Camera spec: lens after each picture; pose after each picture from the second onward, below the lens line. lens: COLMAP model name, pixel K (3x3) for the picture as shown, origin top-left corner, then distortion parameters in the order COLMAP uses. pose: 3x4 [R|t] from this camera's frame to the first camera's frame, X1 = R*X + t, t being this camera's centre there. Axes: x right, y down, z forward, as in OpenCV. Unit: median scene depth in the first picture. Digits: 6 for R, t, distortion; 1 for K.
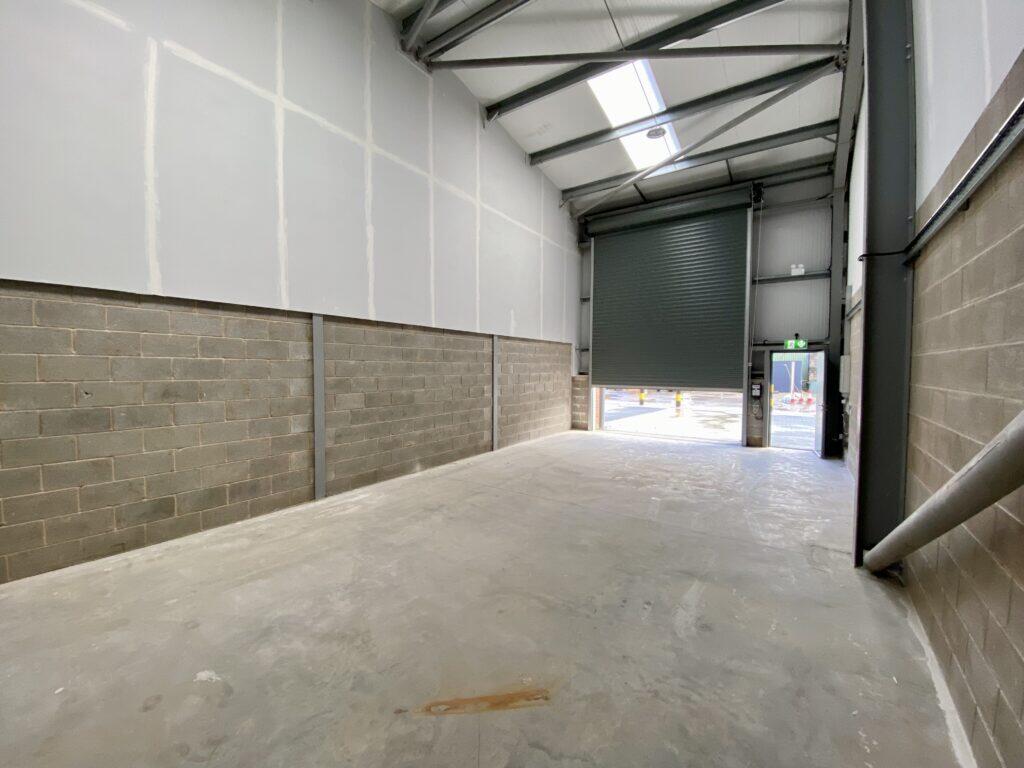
lens RADIAL K [[415.2, 0, 512.8], [0, 415.2, 382.9], [0, 0, 1]] dist [0.010272, -0.003056]
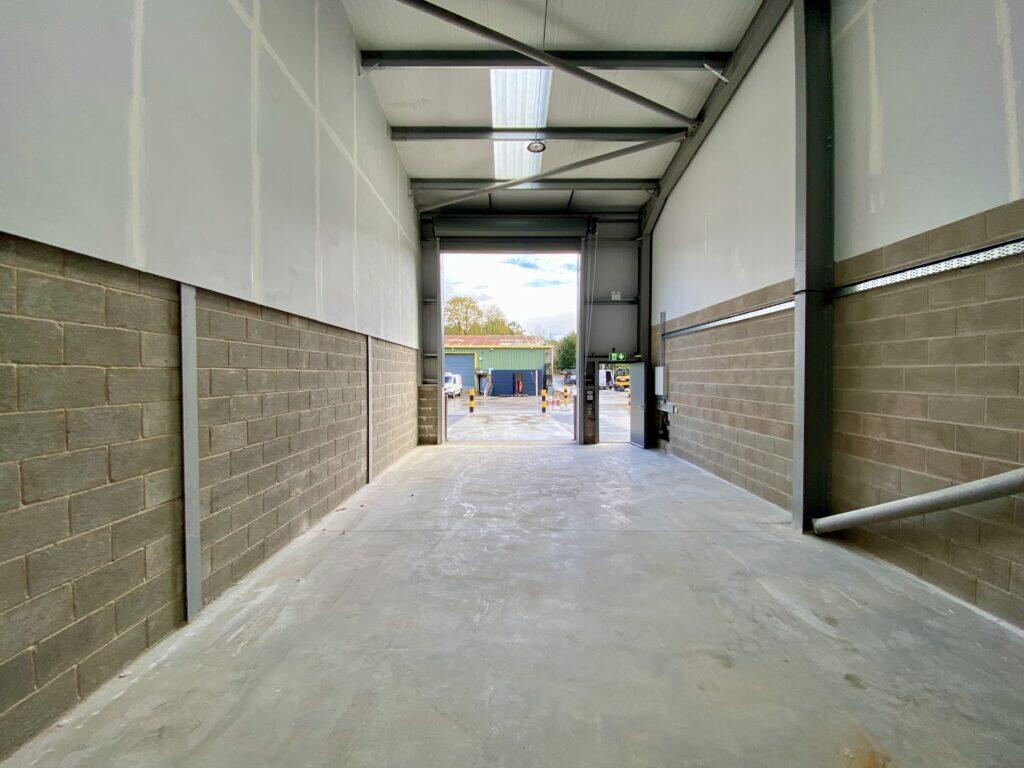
lens RADIAL K [[415.2, 0, 512.3], [0, 415.2, 383.5], [0, 0, 1]] dist [0.010272, -0.003056]
pose [[0.826637, -0.016403, 0.562496, -0.298474], [0.025840, 0.999627, -0.008823, -0.012407], [-0.562141, 0.021829, 0.826753, 0.207866]]
